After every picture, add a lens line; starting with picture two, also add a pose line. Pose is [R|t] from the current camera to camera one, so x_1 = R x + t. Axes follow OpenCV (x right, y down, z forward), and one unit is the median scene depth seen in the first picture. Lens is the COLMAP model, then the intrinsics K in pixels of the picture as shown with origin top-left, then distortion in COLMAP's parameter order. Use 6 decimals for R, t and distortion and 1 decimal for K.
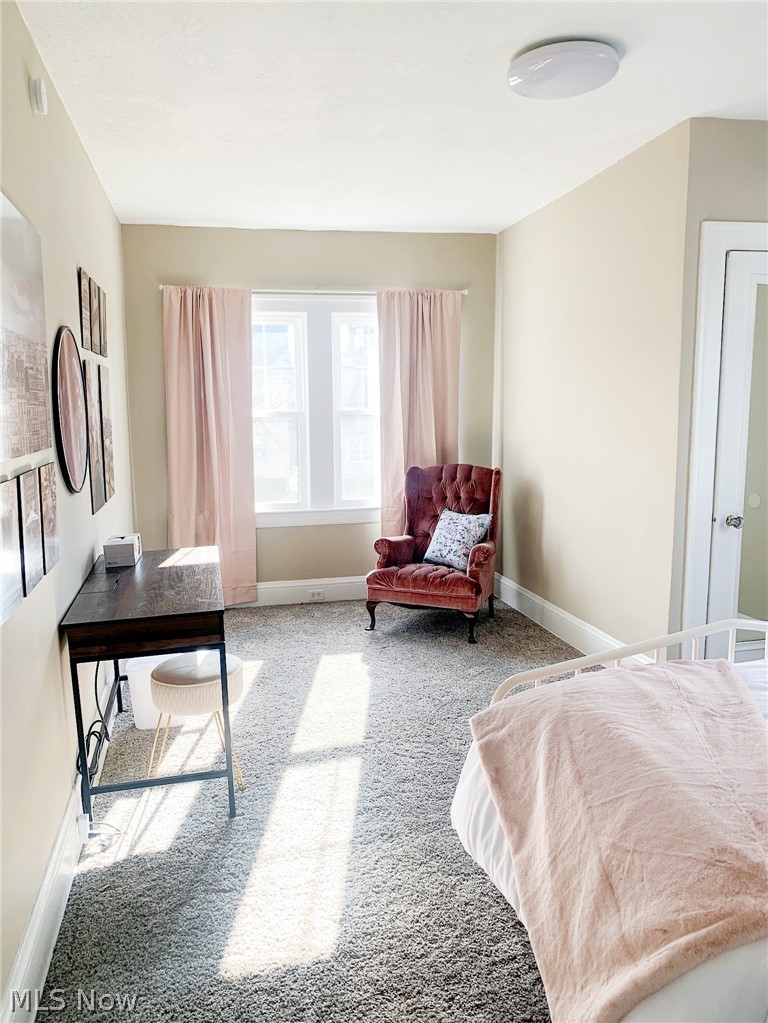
lens RADIAL K [[791.6, 0, 384.0], [0, 791.6, 511.5], [0, 0, 1]] dist [0.043308, -0.087656]
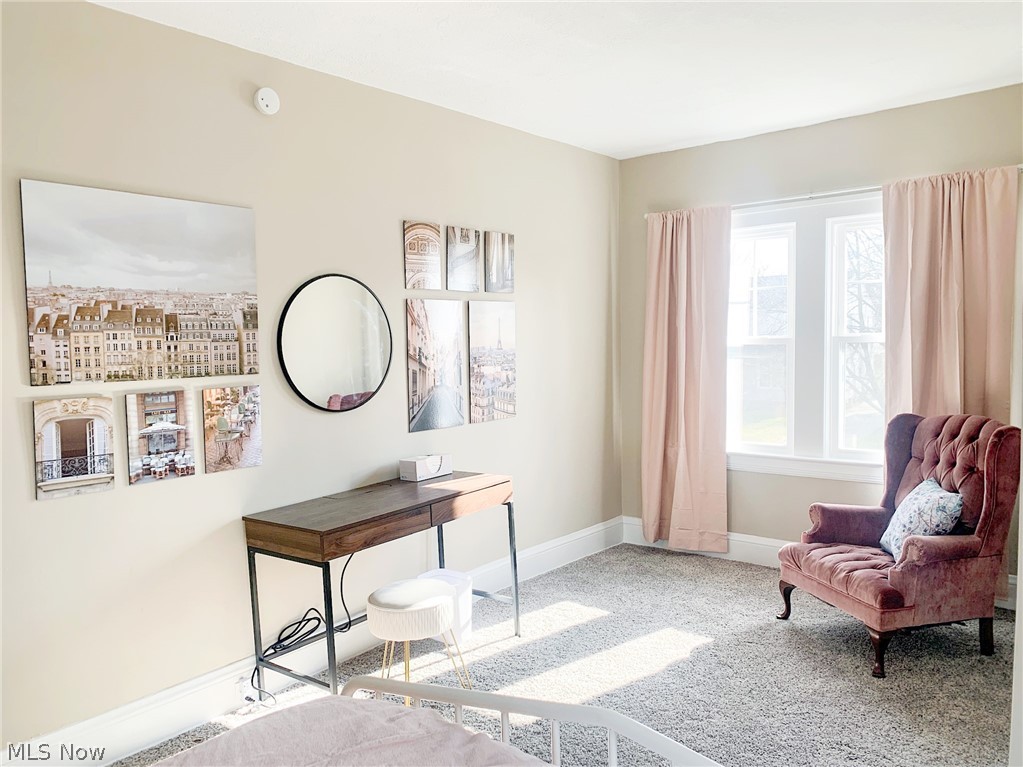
lens RADIAL K [[791.6, 0, 509.8], [0, 791.6, 361.5], [0, 0, 1]] dist [0.043308, -0.087656]
pose [[0.607280, 0.025659, -0.794073, 0.405690], [-0.093938, 0.994786, -0.039696, -0.042641], [0.788915, 0.098700, 0.606525, 0.269458]]
